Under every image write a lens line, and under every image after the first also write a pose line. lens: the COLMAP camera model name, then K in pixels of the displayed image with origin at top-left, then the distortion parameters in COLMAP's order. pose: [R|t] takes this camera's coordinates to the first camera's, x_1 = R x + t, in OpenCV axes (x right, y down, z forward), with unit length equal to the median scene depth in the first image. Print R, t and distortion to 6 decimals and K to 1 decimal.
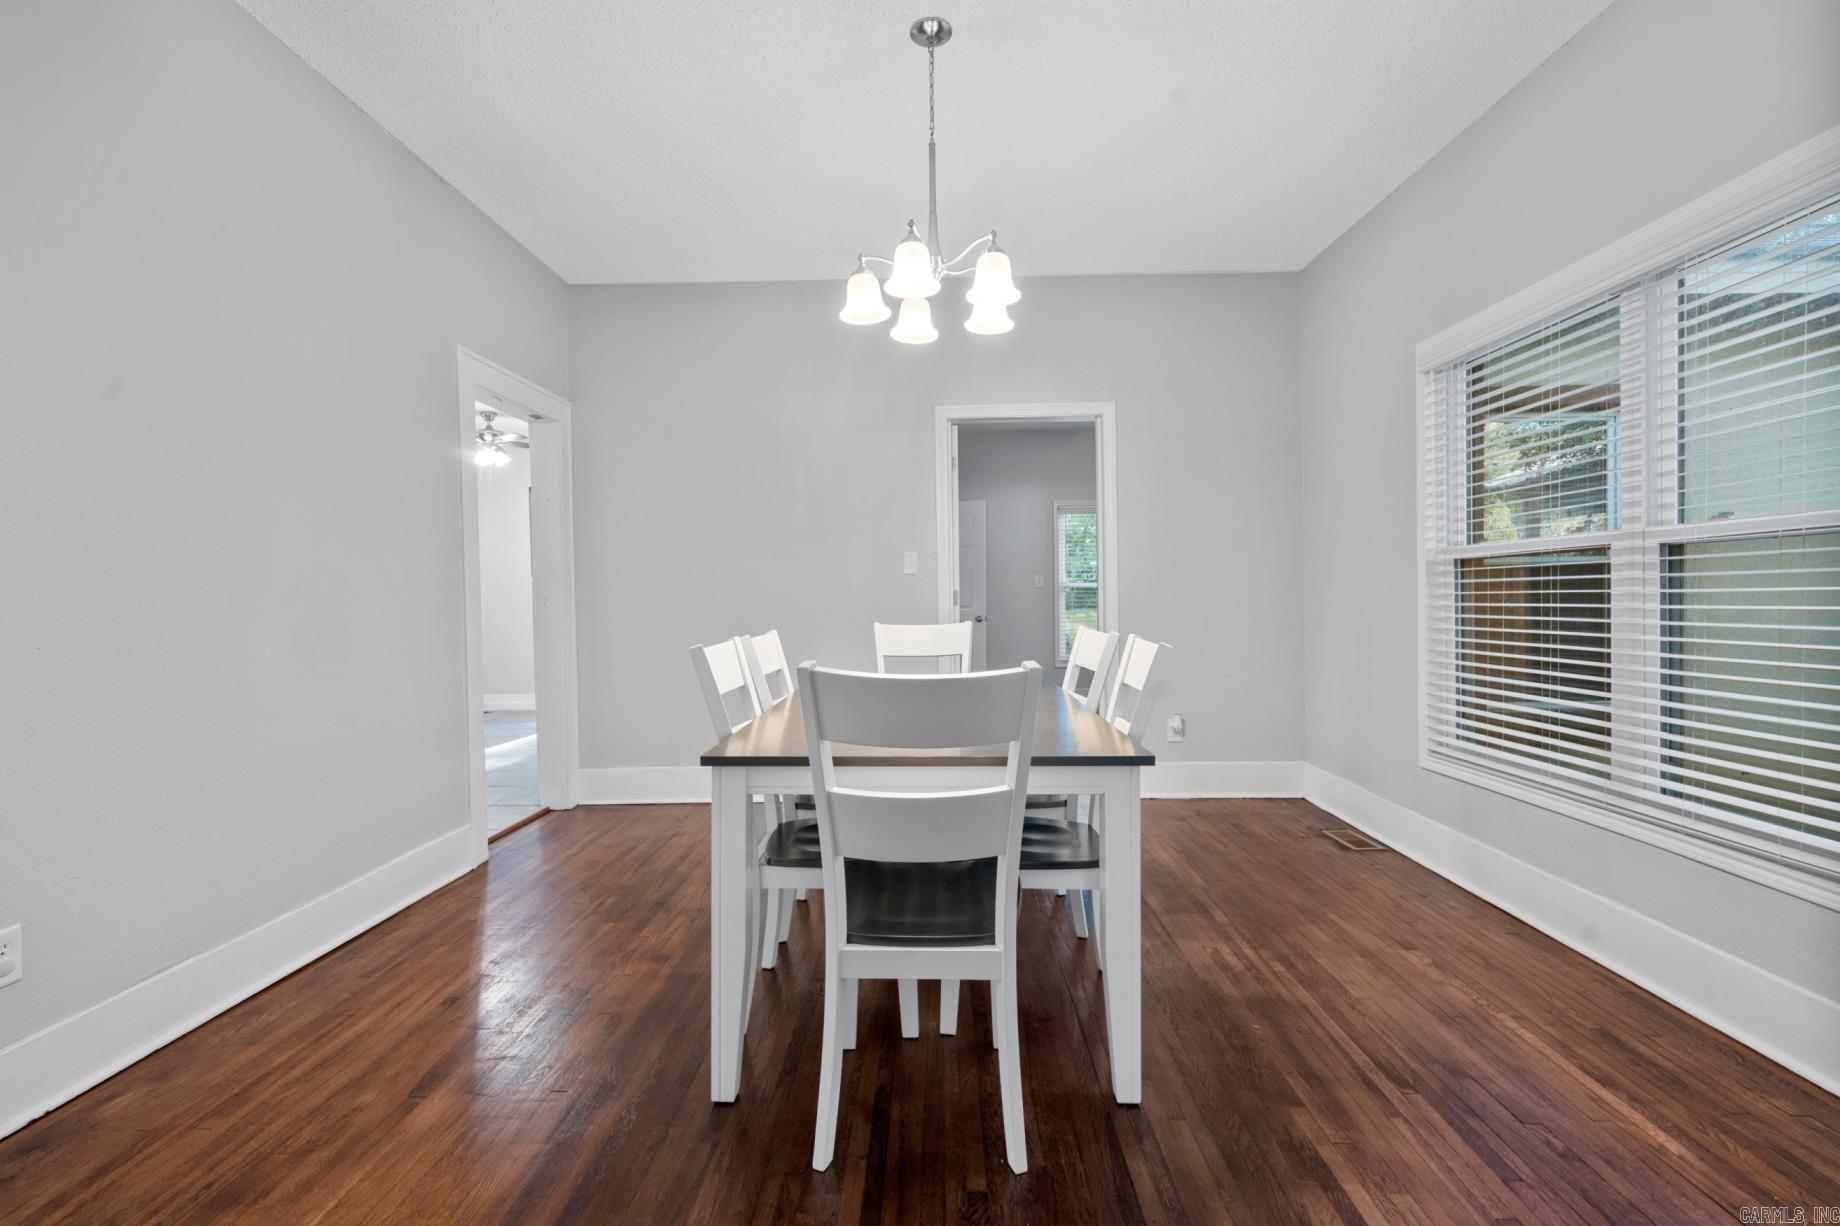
lens RADIAL K [[857.4, 0, 918.6], [0, 857.4, 585.9], [0, 0, 1]] dist [-0.000549, 0.000074]
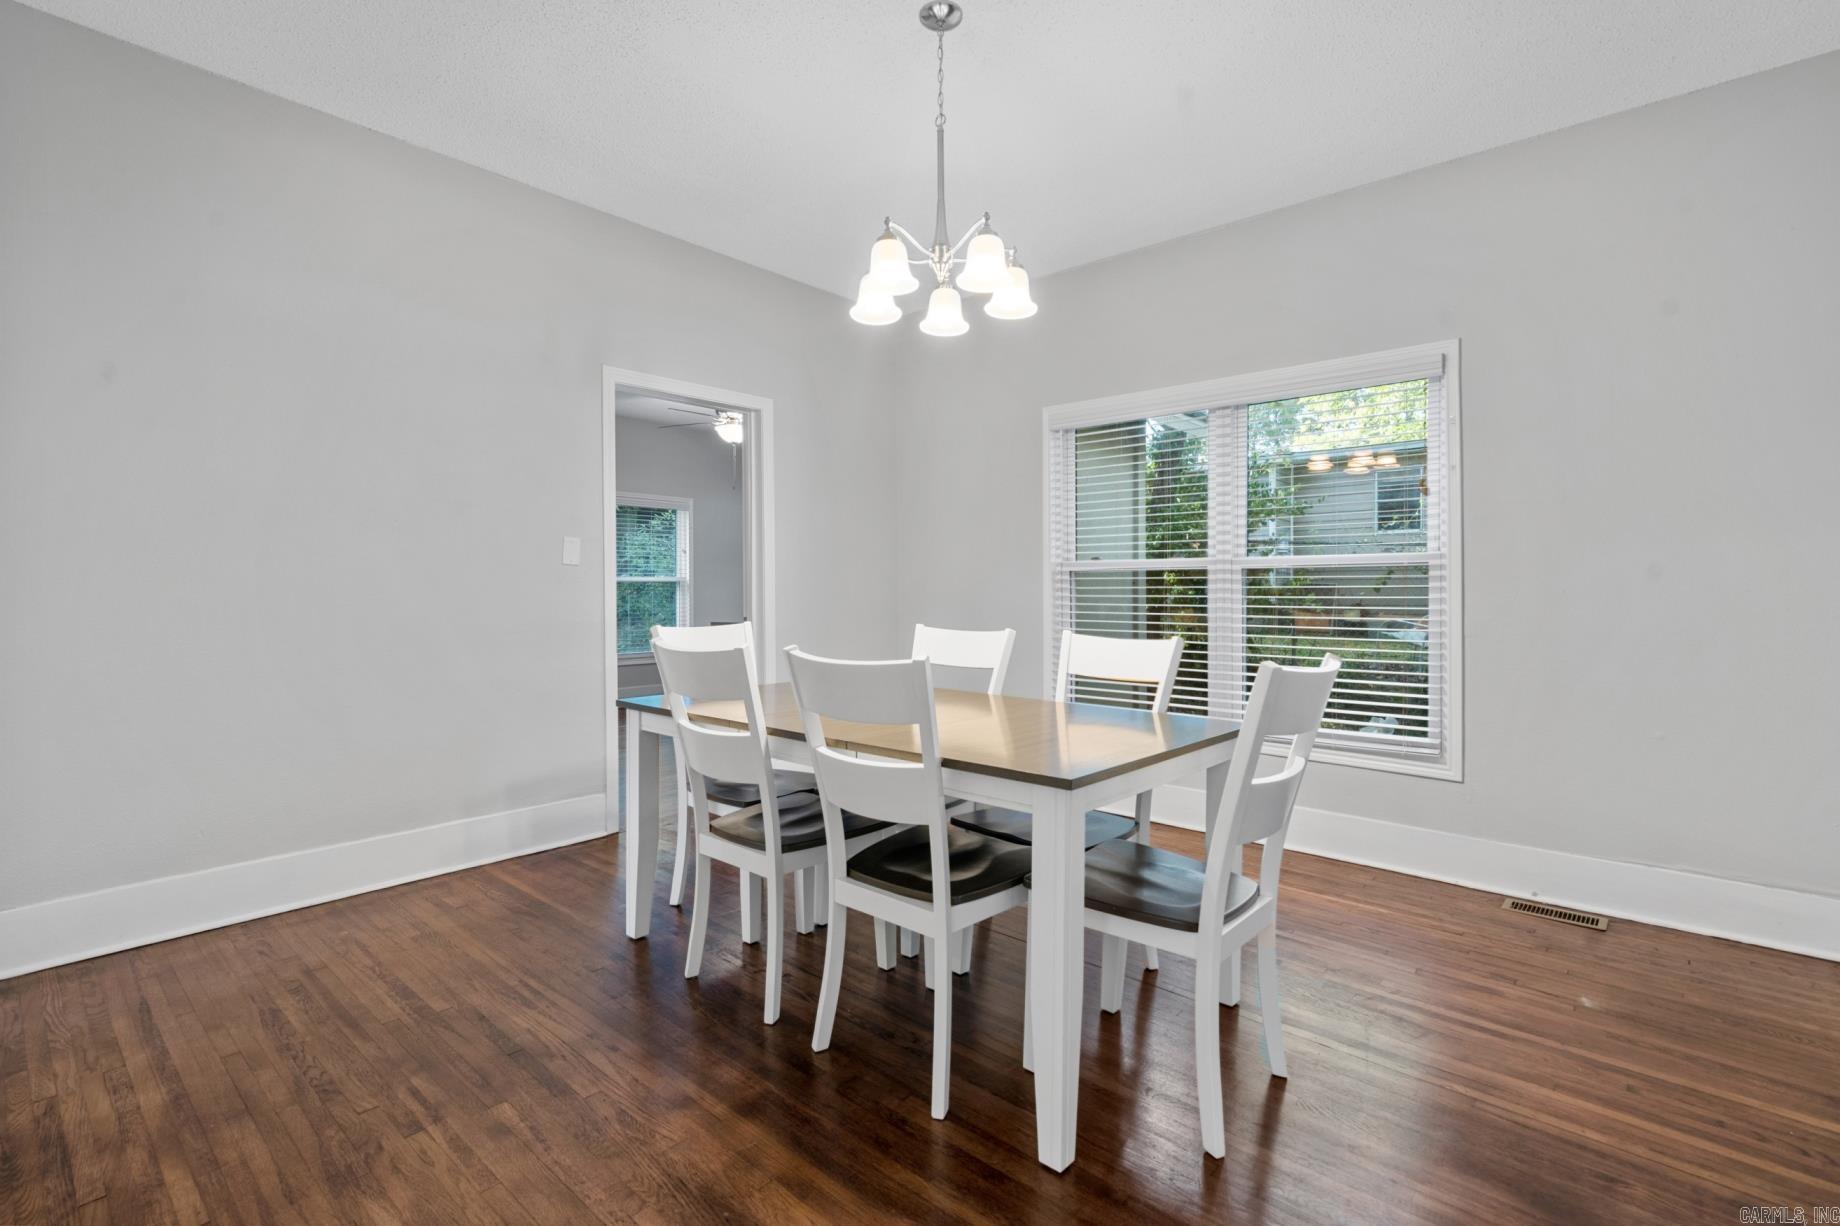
lens RADIAL K [[841.4, 0, 953.5], [0, 841.4, 576.7], [0, 0, 1]] dist [0.000896, 0.000460]
pose [[0.637900, 0.026228, 0.769673, -0.695605], [-0.021324, 0.999638, -0.016391, 0.005242], [-0.769824, -0.005957, 0.638228, 0.377101]]
